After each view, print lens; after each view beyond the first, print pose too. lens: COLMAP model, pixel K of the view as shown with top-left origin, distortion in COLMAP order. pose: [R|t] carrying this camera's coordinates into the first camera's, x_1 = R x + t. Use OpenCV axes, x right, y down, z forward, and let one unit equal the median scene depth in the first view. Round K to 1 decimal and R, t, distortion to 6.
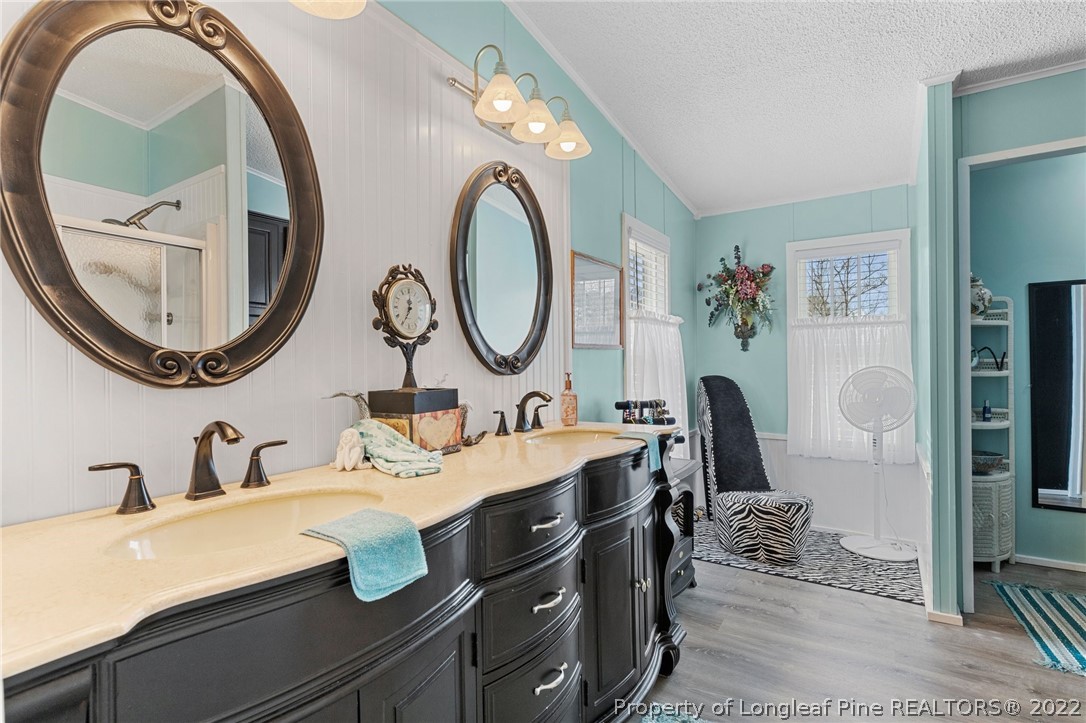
lens RADIAL K [[527.3, 0, 544.0], [0, 527.3, 363.3], [0, 0, 1]] dist [-0.000326, -0.001436]
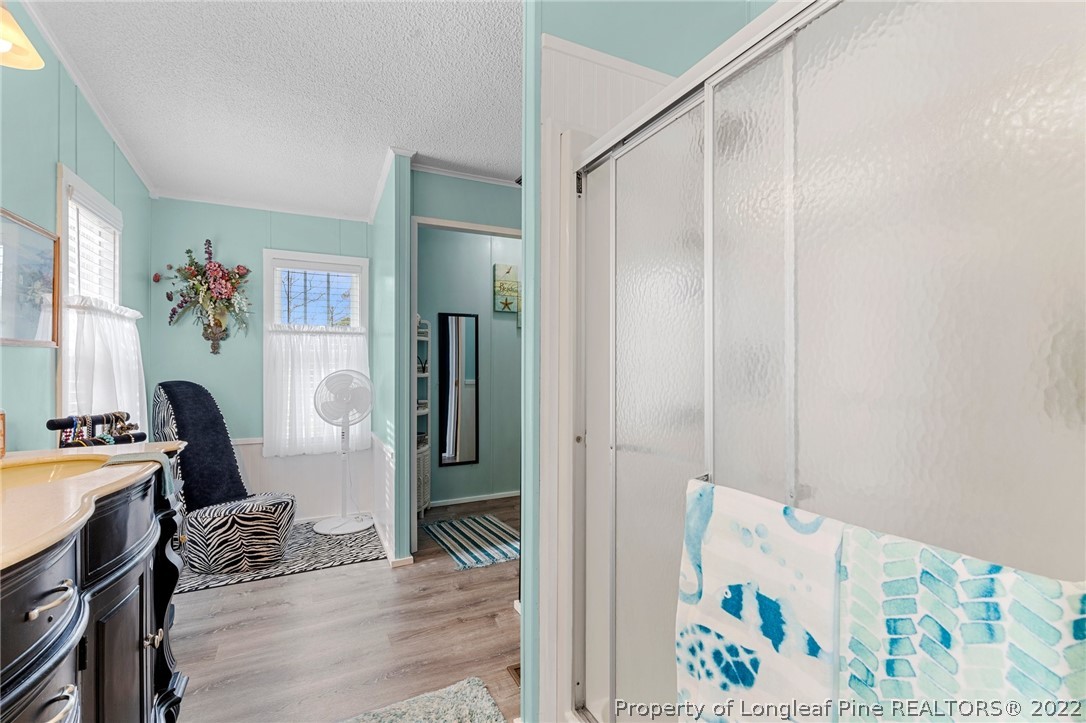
lens RADIAL K [[505.6, 0, 544.3], [0, 505.6, 362.0], [0, 0, 1]] dist [0.003317, -0.000512]
pose [[0.485863, 0.011803, 0.873956, -0.143355], [-0.003361, 0.999927, -0.011636, -0.000516], [-0.874029, 0.002716, 0.485867, 0.063578]]
